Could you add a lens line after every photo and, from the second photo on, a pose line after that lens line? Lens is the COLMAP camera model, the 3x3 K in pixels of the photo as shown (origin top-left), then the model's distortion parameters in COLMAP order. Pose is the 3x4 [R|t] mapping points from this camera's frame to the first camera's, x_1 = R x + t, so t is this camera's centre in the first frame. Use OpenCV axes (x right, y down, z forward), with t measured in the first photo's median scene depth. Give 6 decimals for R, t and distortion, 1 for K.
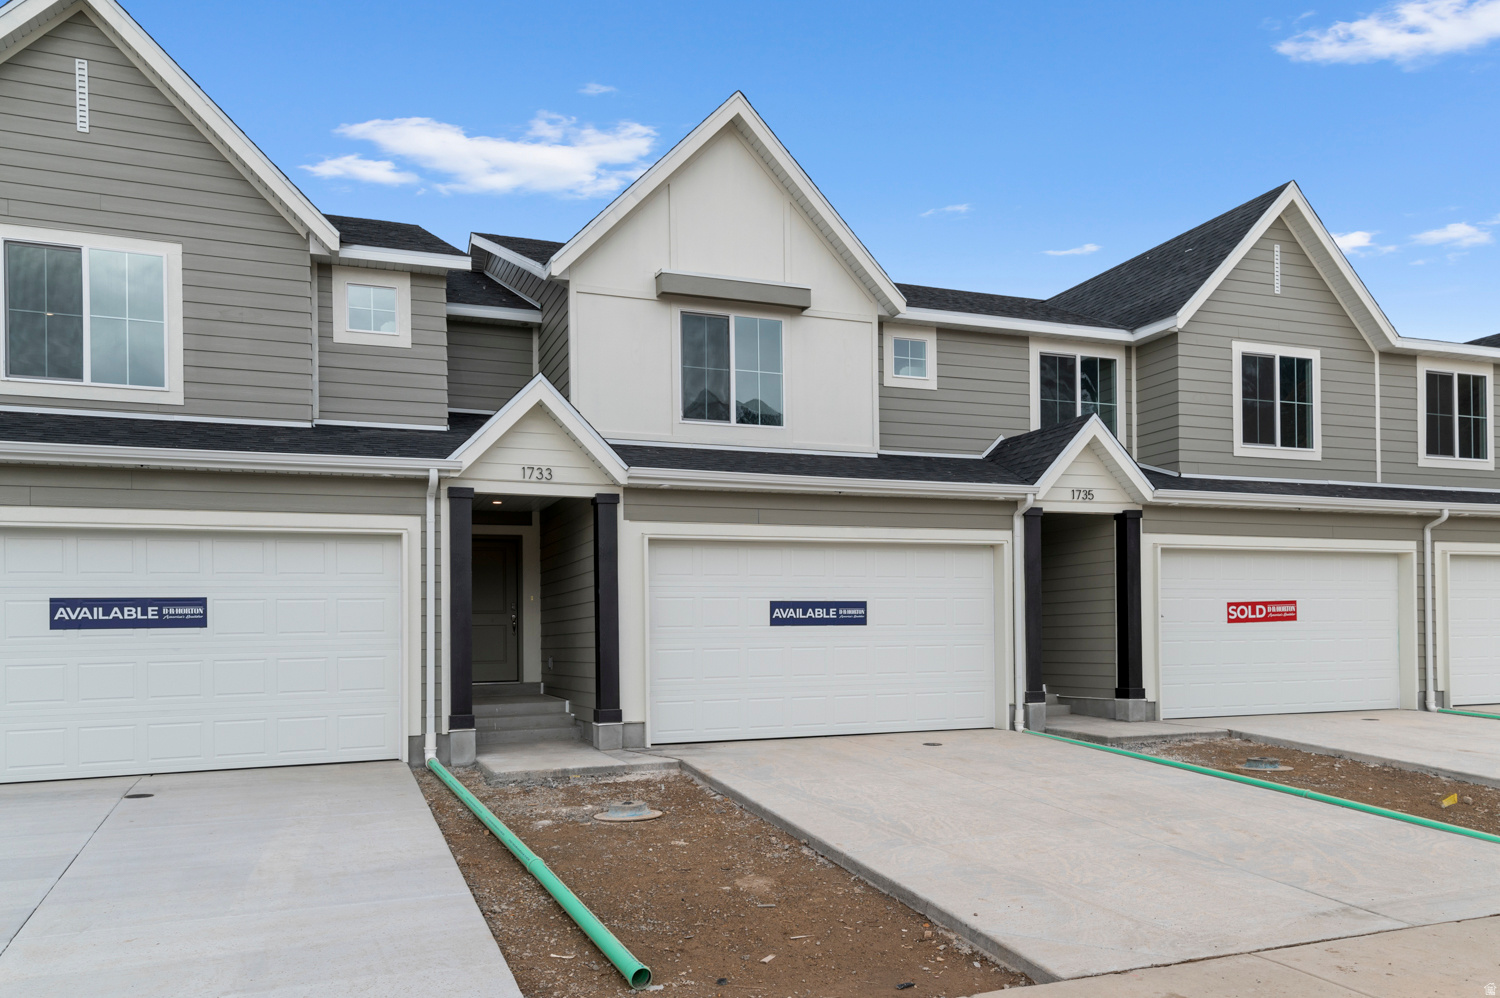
lens RADIAL K [[1096.6, 0, 750.1], [0, 1096.6, 511.4], [0, 0, 1]] dist [0.030189, 0.001720]
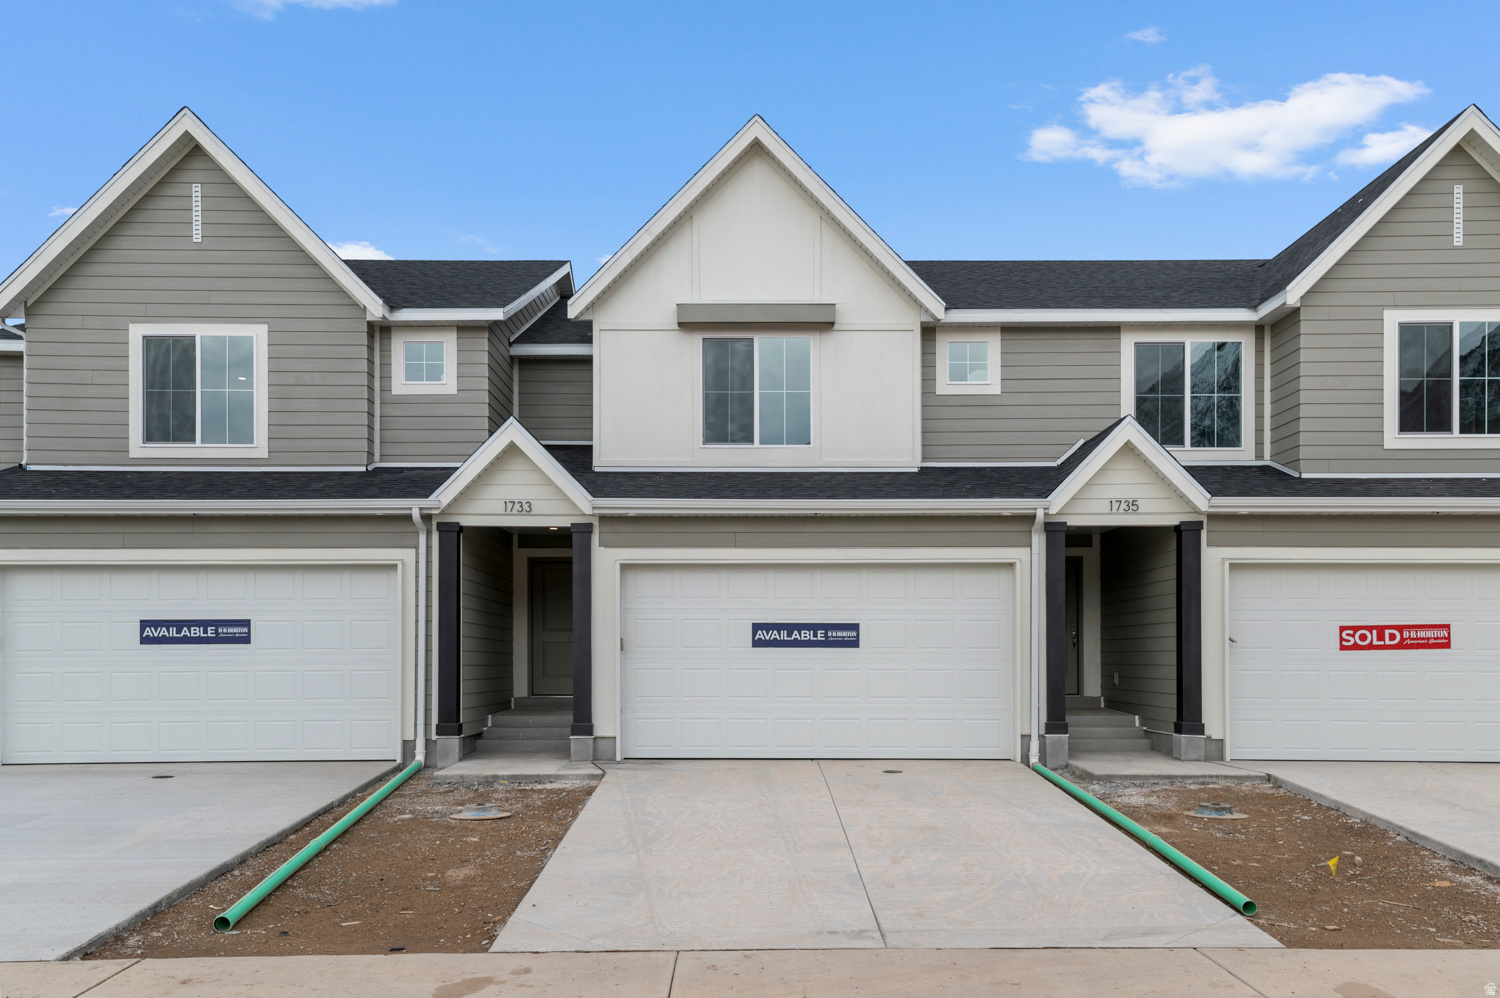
lens RADIAL K [[1231.7, 0, 750.0], [0, 1231.7, 499.0], [0, 0, 1]] dist [0.037419, 0.001461]
pose [[0.931087, -0.029994, -0.363561, 0.425866], [0.027893, 0.999550, -0.011028, -0.019930], [0.363729, 0.000127, 0.931505, -0.061246]]
